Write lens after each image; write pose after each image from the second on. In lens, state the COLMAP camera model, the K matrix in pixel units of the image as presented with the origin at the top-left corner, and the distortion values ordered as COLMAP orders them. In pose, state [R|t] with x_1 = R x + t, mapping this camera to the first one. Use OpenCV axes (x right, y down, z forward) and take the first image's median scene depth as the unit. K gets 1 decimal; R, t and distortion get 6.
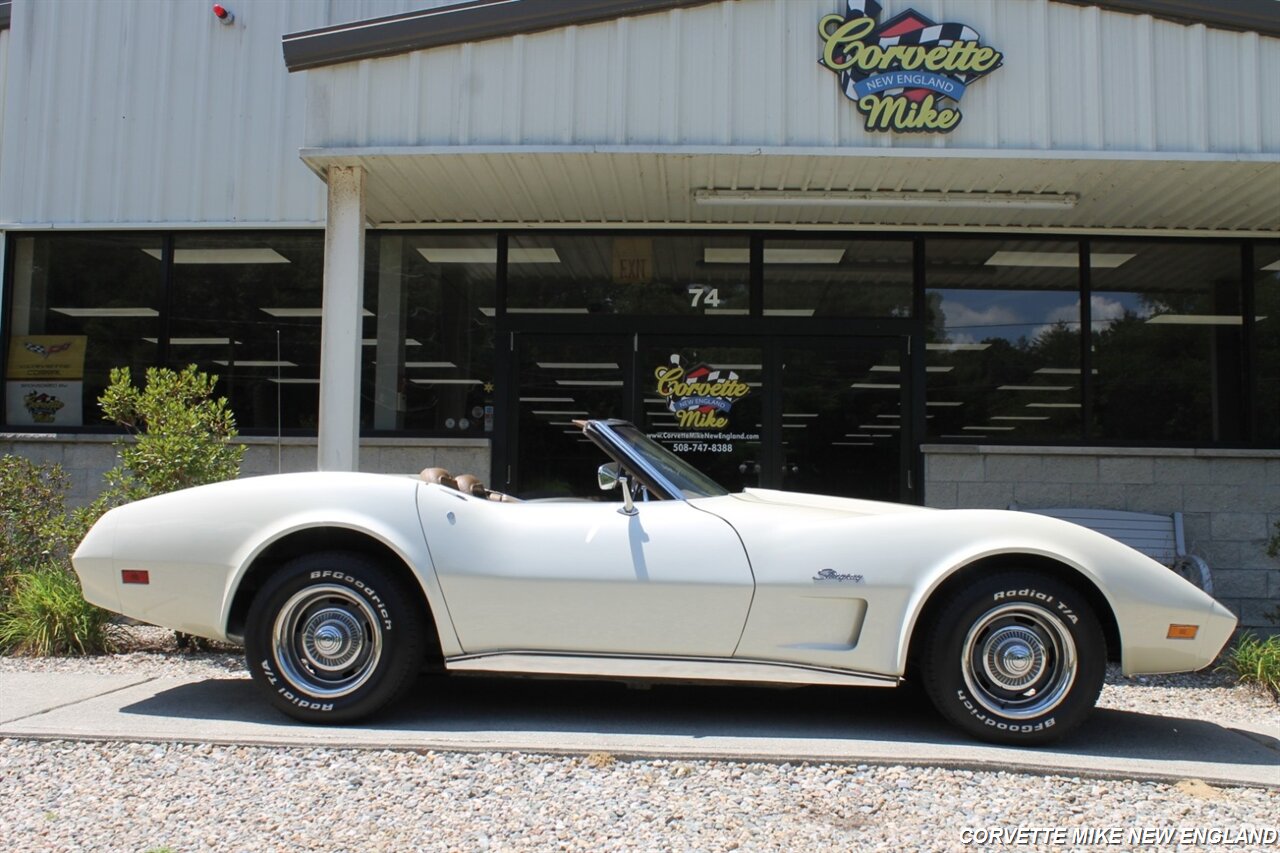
lens RADIAL K [[1304.1, 0, 642.4], [0, 1304.1, 430.3], [0, 0, 1]] dist [-0.144151, 0.182430]
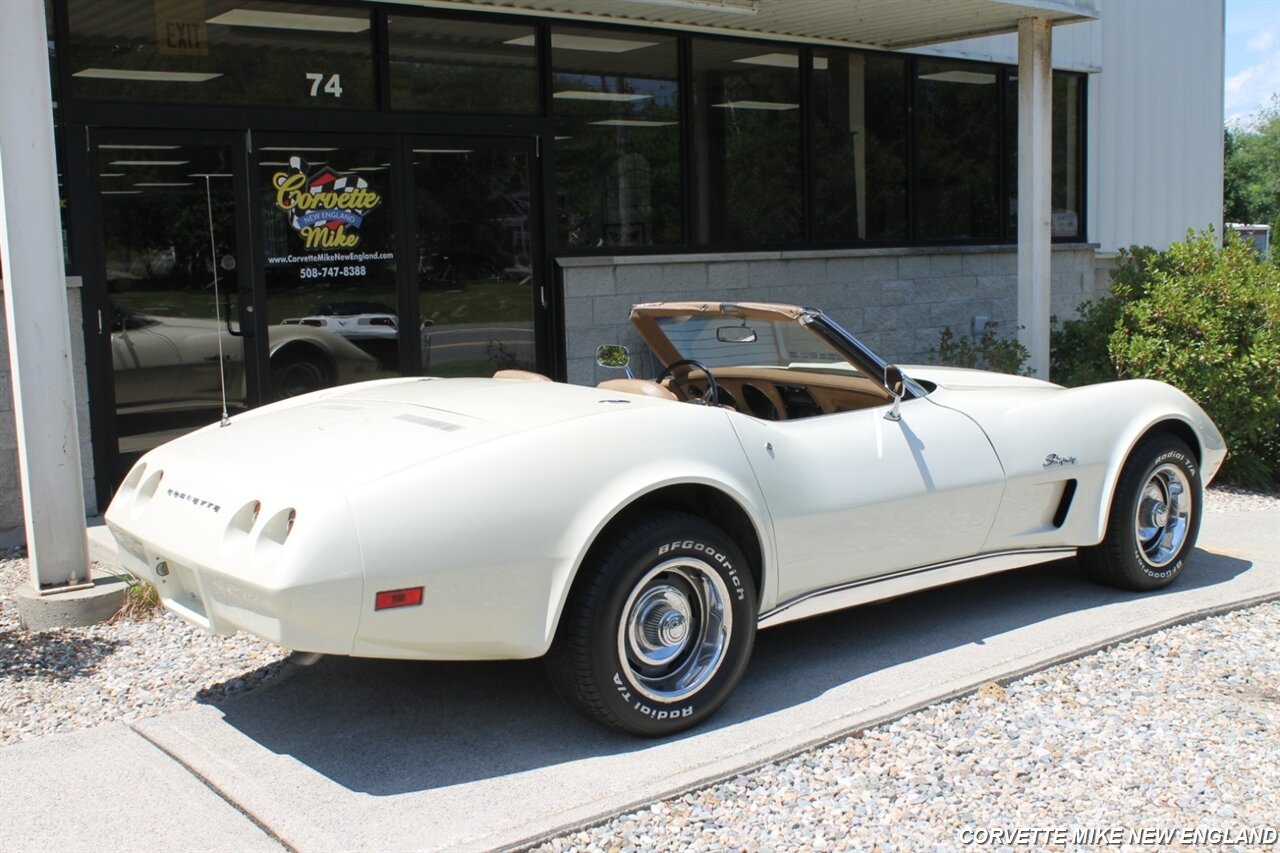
lens RADIAL K [[1421.2, 0, 644.4], [0, 1421.2, 434.2], [0, 0, 1]] dist [-0.121088, 0.164039]
pose [[0.748841, -0.122758, 0.651281, -0.454462], [-0.005049, 0.981611, 0.190827, -0.065076], [-0.662730, -0.146187, 0.734451, 0.230398]]
